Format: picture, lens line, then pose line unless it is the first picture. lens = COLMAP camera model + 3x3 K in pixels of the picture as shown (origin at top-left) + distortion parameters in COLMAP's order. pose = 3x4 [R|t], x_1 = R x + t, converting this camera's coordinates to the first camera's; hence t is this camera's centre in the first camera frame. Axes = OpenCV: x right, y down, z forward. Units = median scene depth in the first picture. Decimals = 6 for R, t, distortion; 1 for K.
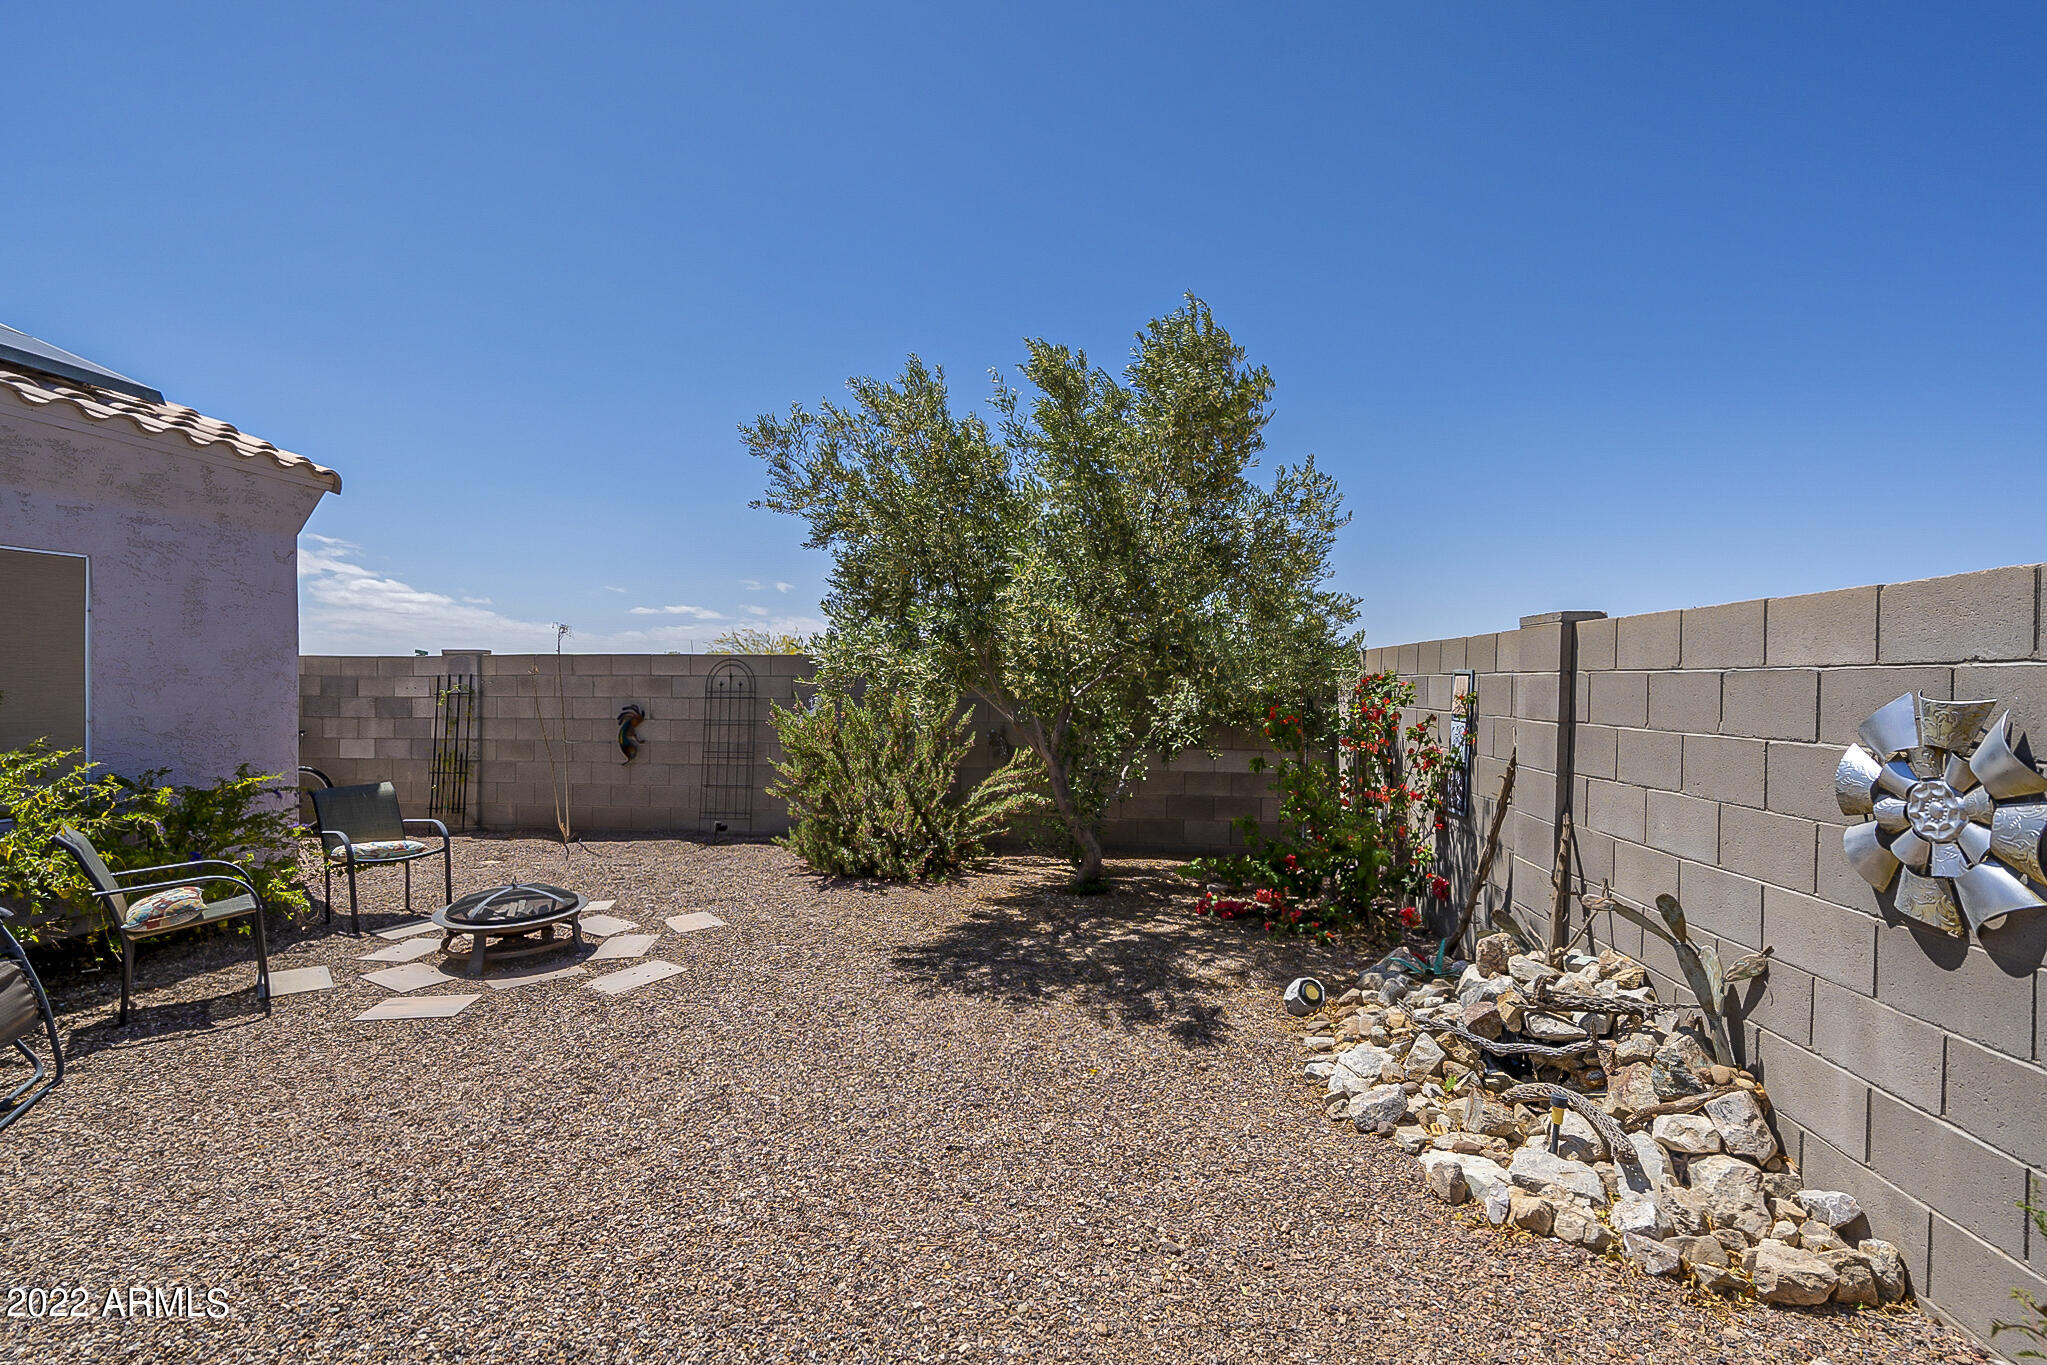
lens RADIAL K [[926.9, 0, 1023.5], [0, 926.9, 682.5], [0, 0, 1]] dist [-0.002229, -0.000696]
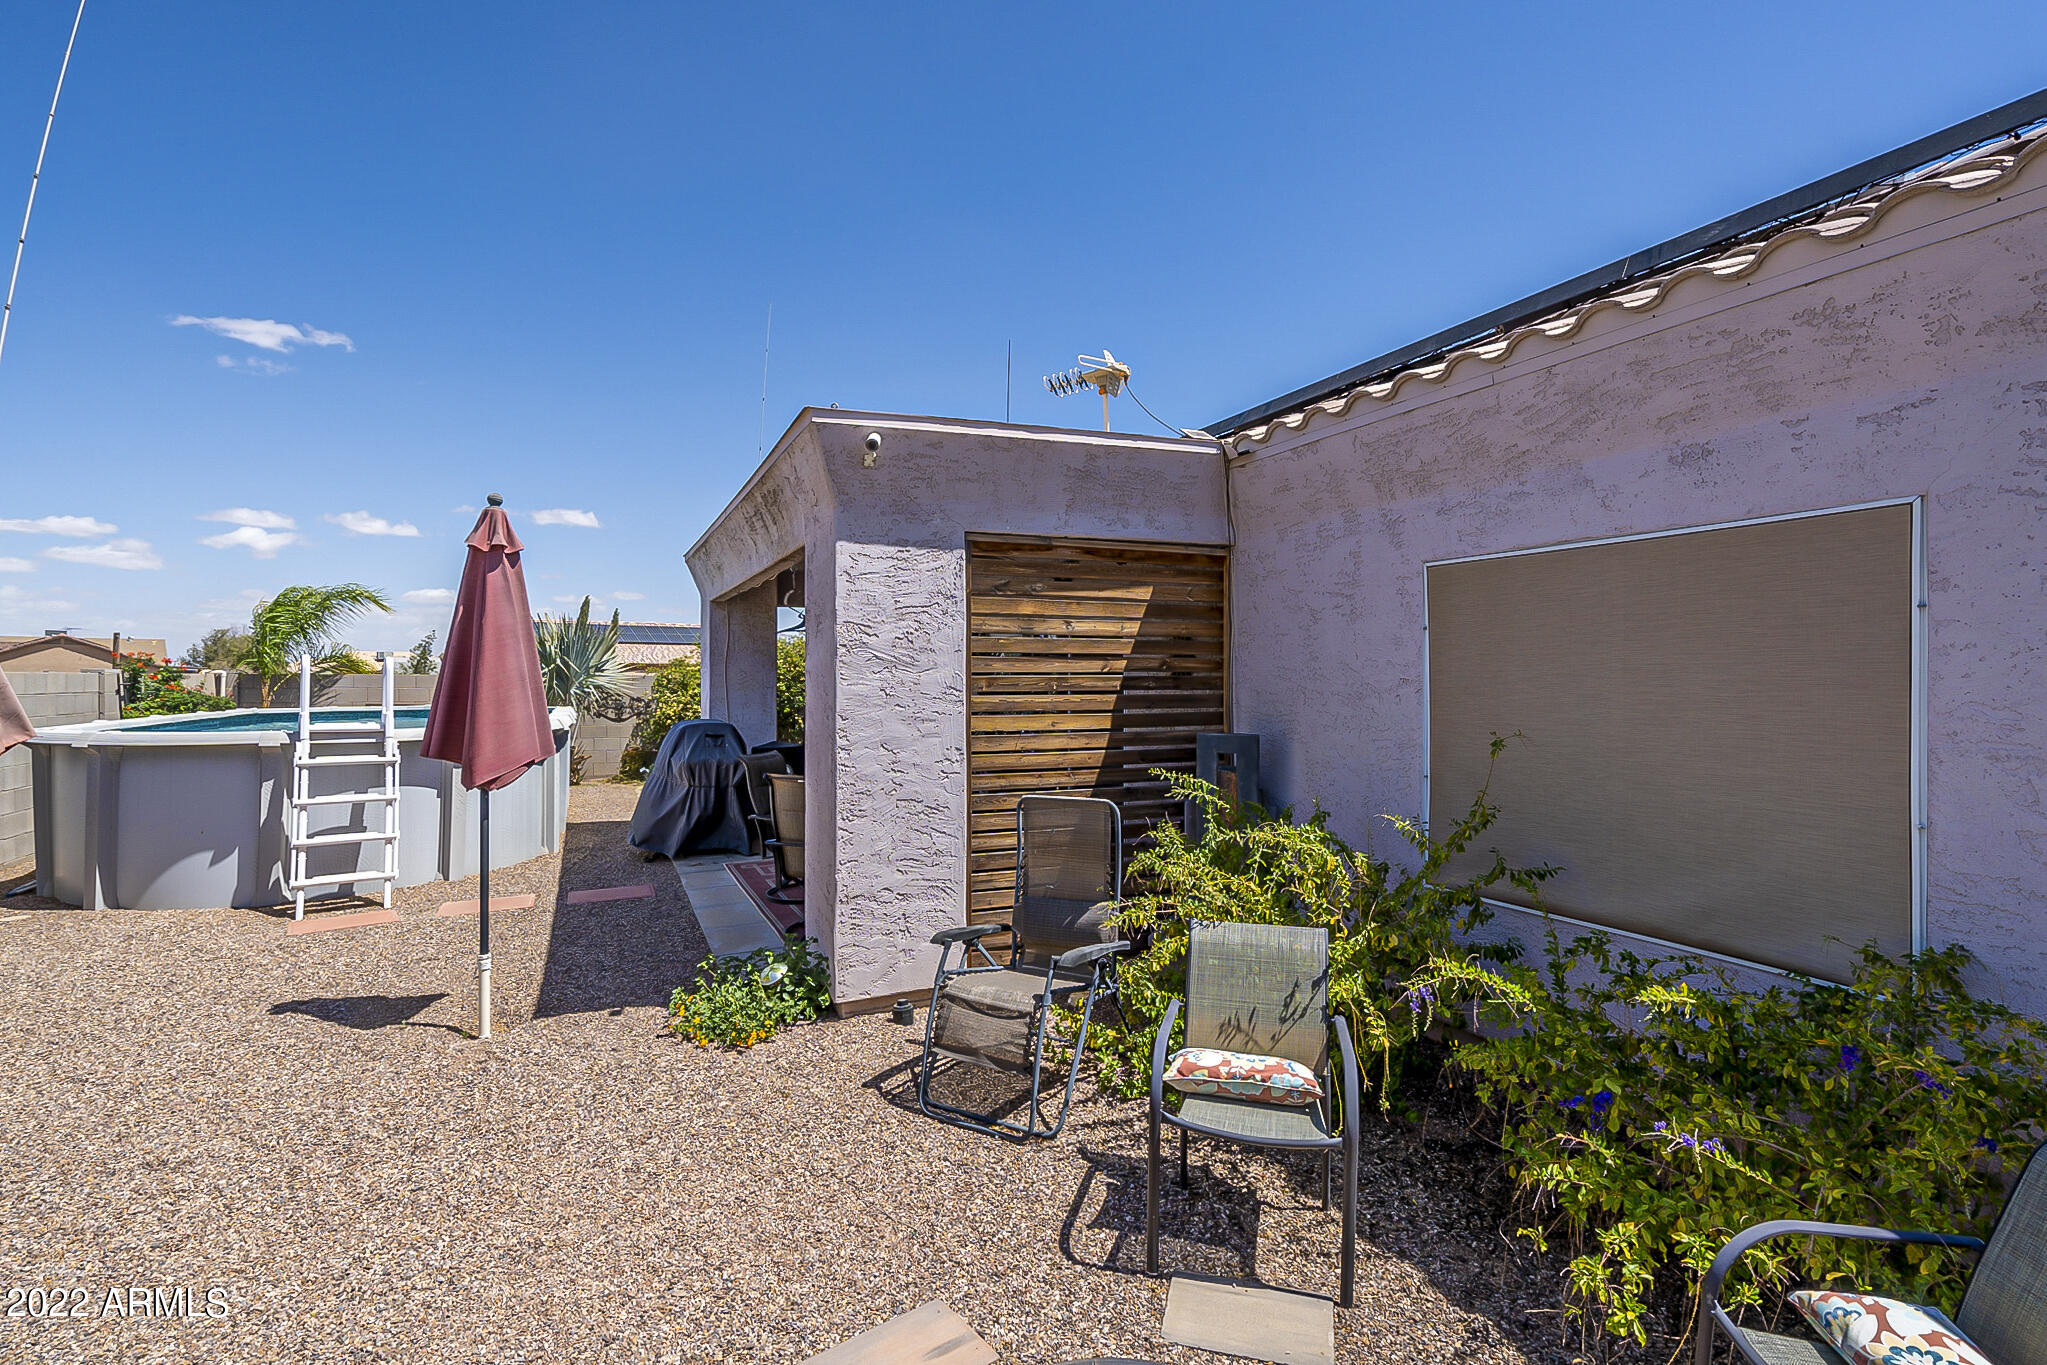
lens RADIAL K [[947.7, 0, 1023.5], [0, 947.7, 682.5], [0, 0, 1]] dist [-0.014081, 0.005189]
pose [[-0.849854, -0.001256, -0.527017, -0.335563], [-0.003379, 0.999990, 0.003066, -0.036719], [0.527007, 0.004386, -0.849850, 1.188346]]
